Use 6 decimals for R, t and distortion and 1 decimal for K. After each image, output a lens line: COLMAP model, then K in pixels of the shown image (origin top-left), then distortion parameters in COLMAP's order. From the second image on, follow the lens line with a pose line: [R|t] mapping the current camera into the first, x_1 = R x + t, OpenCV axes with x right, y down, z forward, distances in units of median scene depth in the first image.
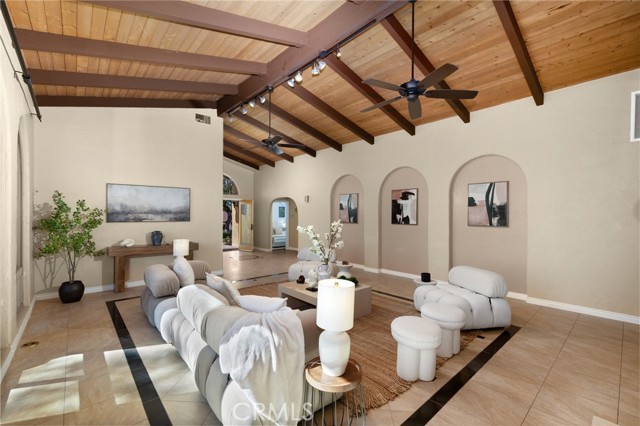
lens RADIAL K [[273.9, 0, 321.1], [0, 273.9, 213.9], [0, 0, 1]] dist [0.001030, 0.000068]
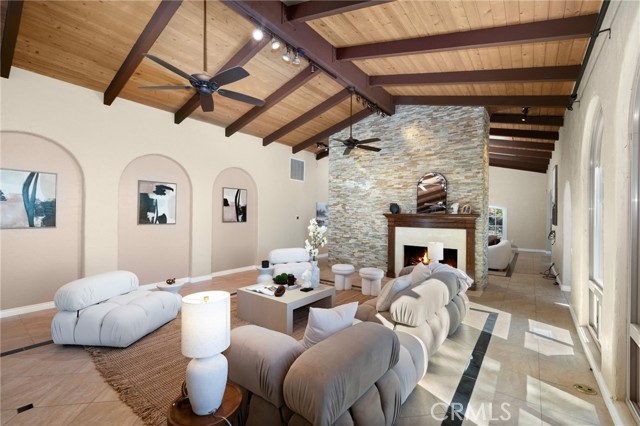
lens RADIAL K [[273.9, 0, 321.1], [0, 273.9, 213.9], [0, 0, 1]] dist [0.001030, 0.000068]
pose [[-0.183473, 0.001569, 0.983023, -0.605624], [-0.005344, 0.999982, -0.002594, 0.006402], [-0.983010, -0.005729, -0.183462, 0.676703]]
